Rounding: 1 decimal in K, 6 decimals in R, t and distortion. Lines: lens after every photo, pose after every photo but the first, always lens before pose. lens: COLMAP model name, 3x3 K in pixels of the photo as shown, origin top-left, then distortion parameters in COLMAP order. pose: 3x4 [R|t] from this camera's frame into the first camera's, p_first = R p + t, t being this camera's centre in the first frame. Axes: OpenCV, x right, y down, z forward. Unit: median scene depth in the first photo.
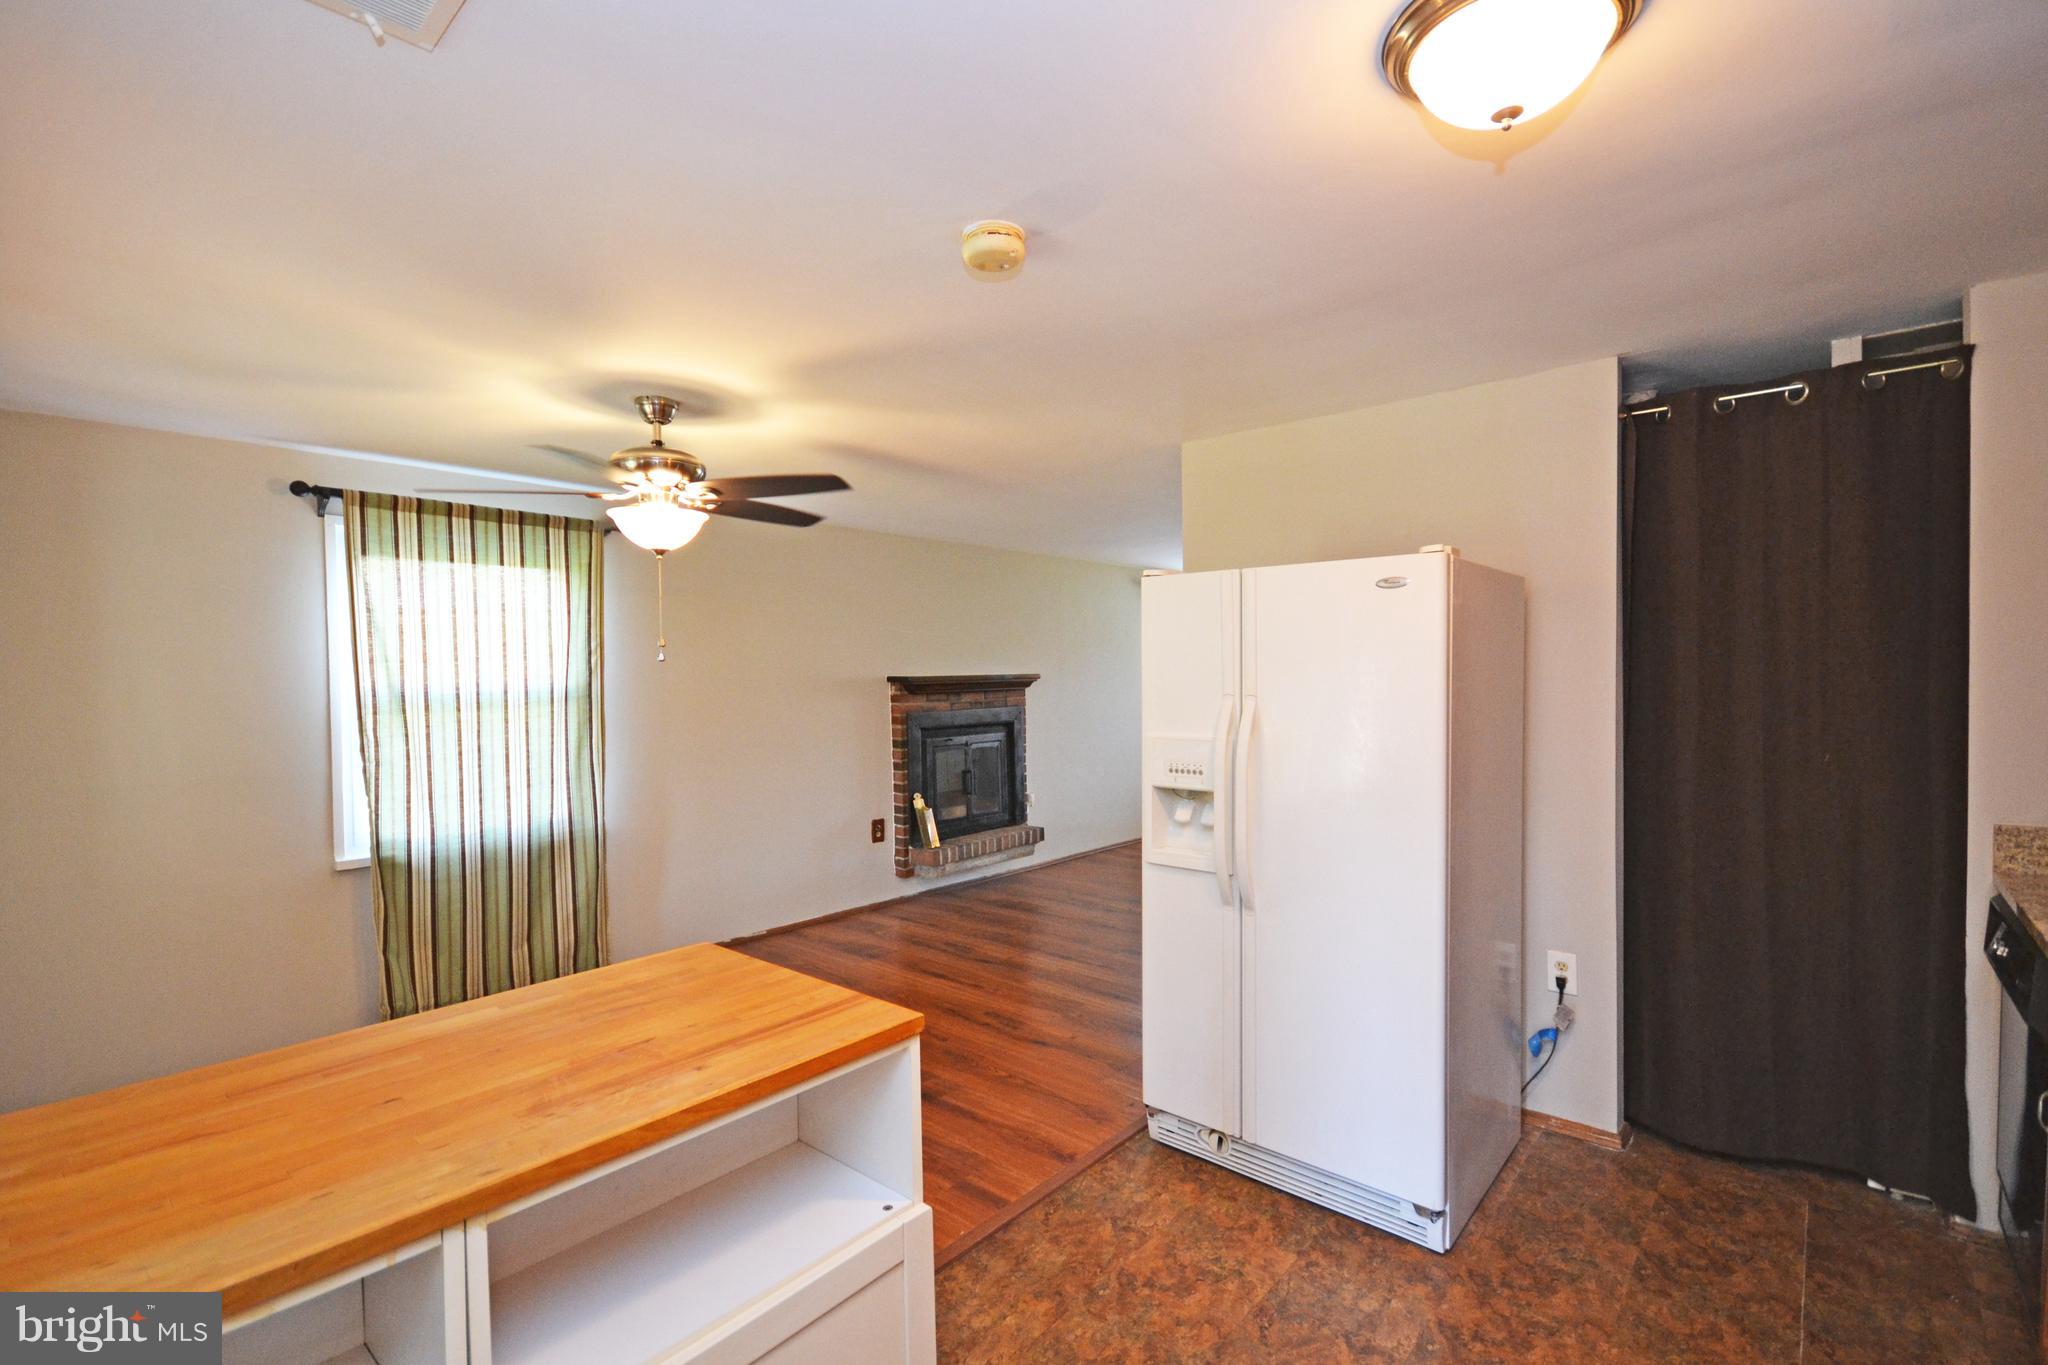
lens RADIAL K [[912.5, 0, 1018.9], [0, 912.5, 695.7], [0, 0, 1]] dist [0.009327, -0.010382]
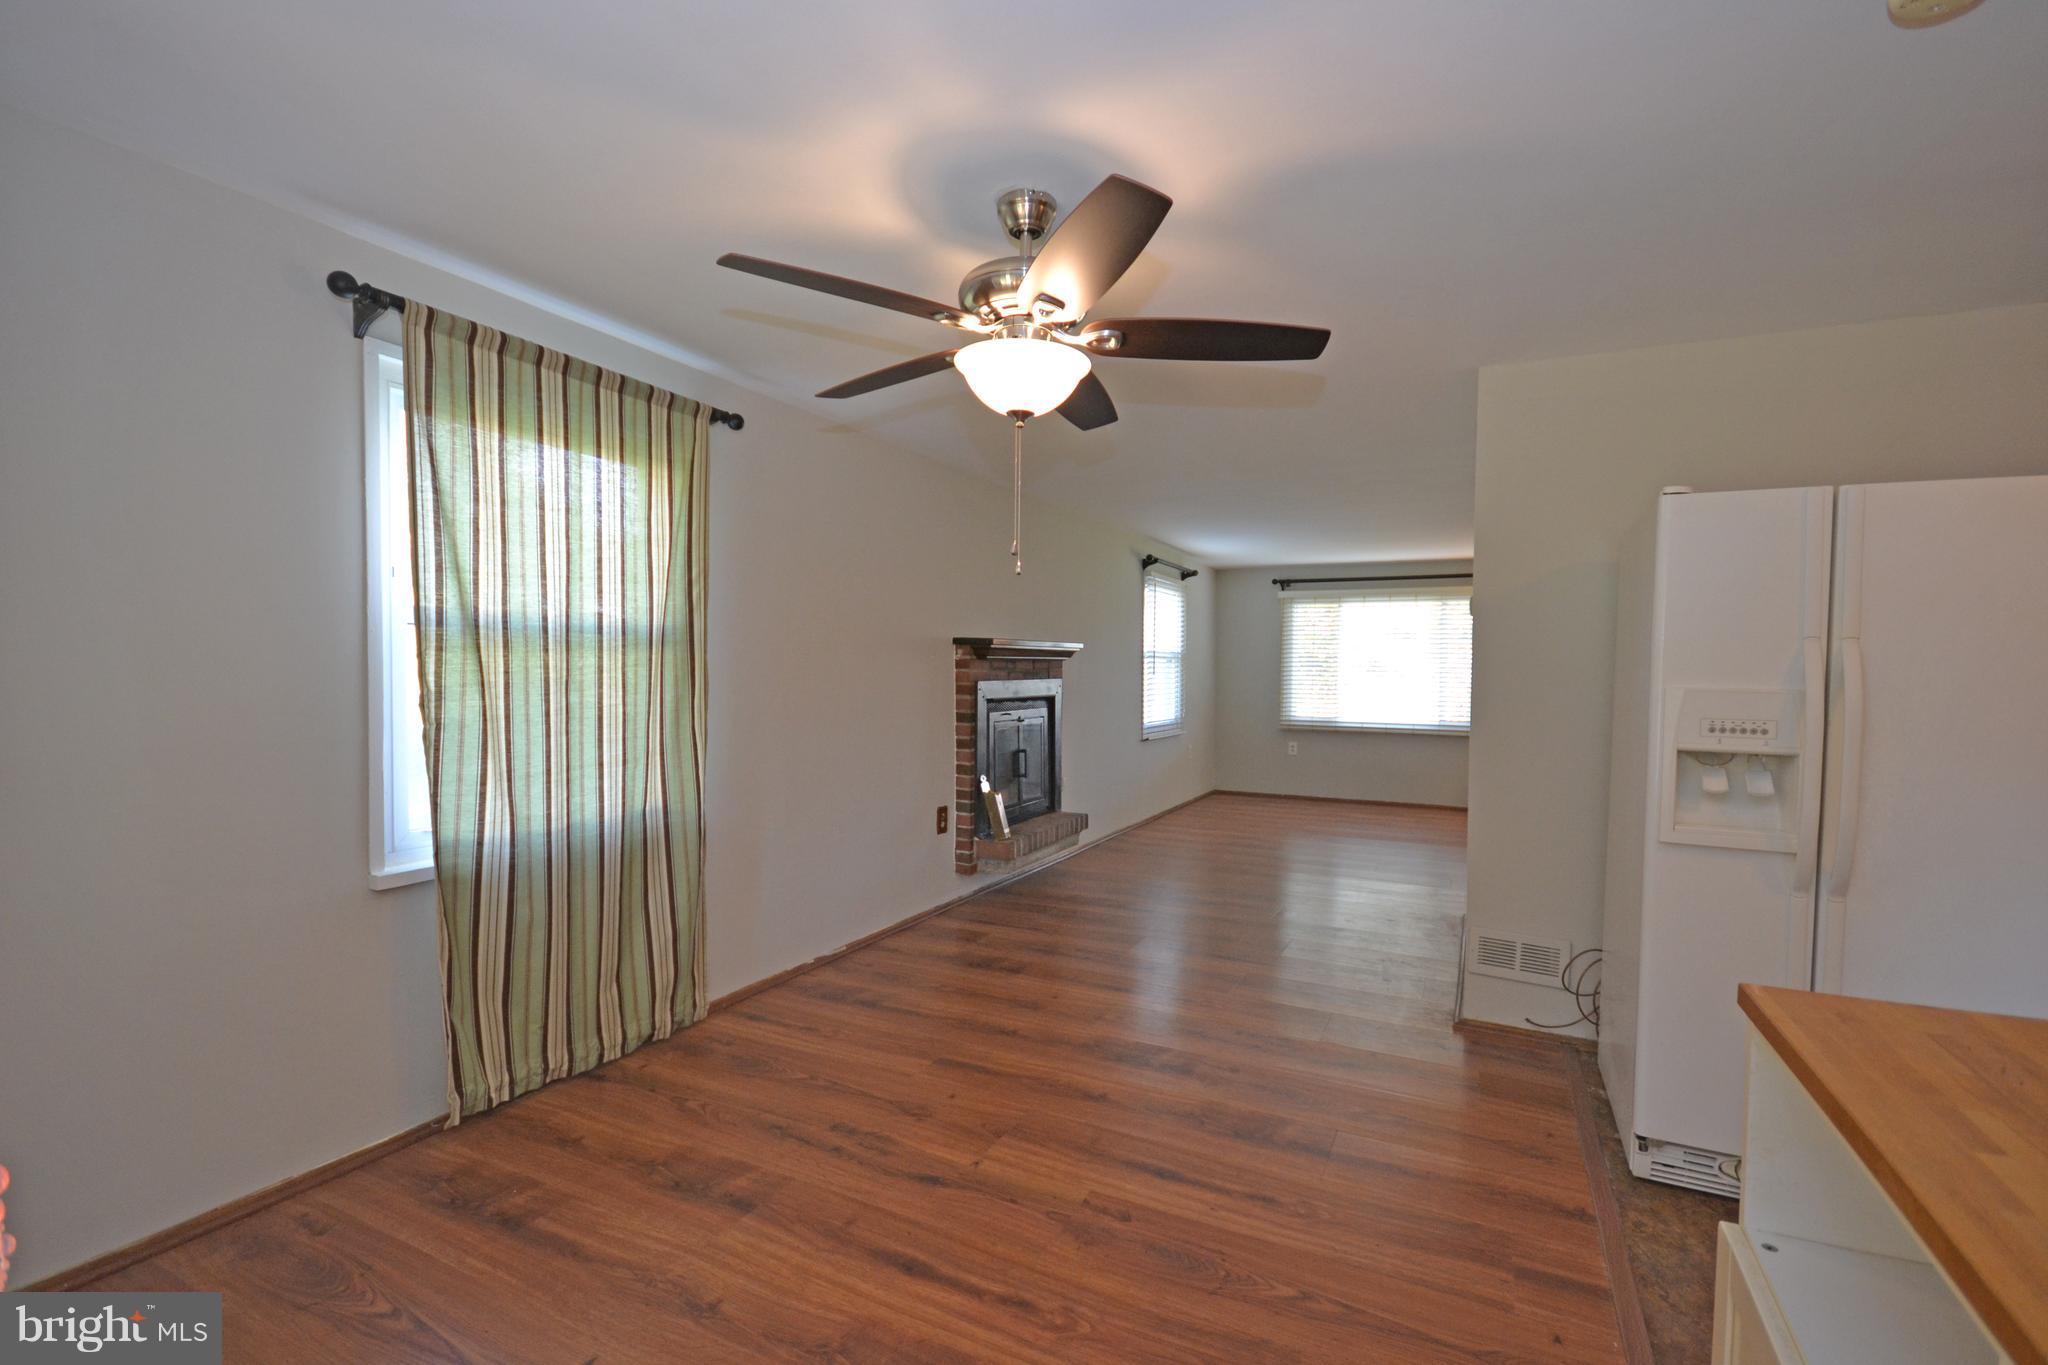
lens RADIAL K [[911.4, 0, 1017.1], [0, 911.4, 692.3], [0, 0, 1]] dist [-0.000333, -0.000189]
pose [[0.968472, 0.016934, 0.248546, -0.397062], [-0.018222, 0.999830, 0.002883, 0.035109], [-0.248455, -0.007321, 0.968616, 0.223623]]
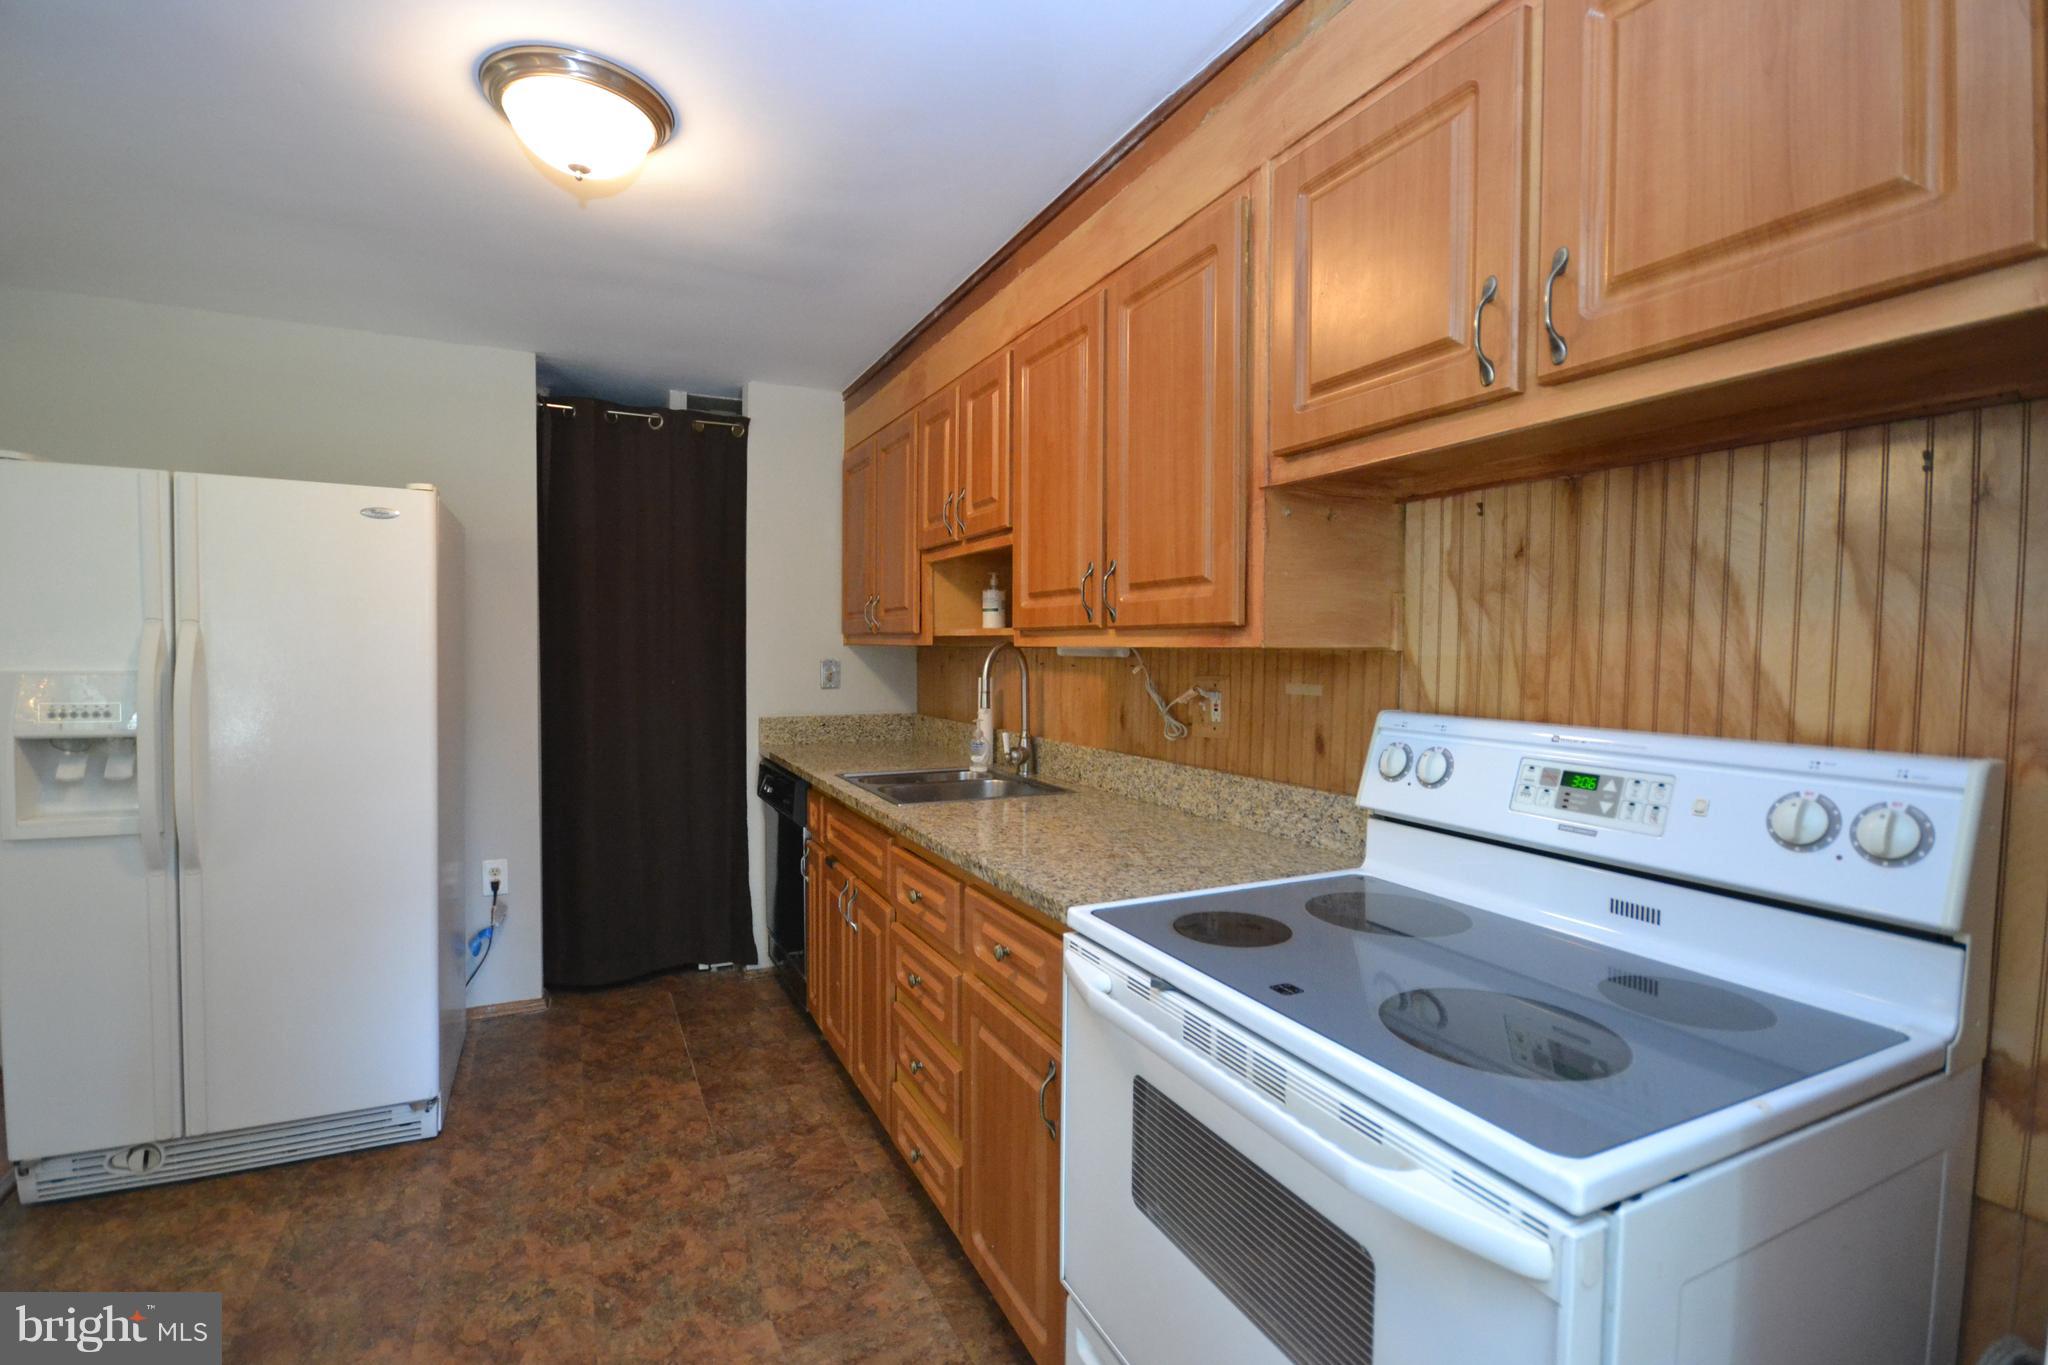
lens RADIAL K [[927.1, 0, 1007.7], [0, 927.1, 688.4], [0, 0, 1]] dist [-0.005147, -0.000633]
pose [[0.392517, -0.022338, 0.919473, -0.143503], [0.004437, 0.999739, 0.022394, 0.027880], [-0.919734, -0.004711, 0.392514, -0.031545]]
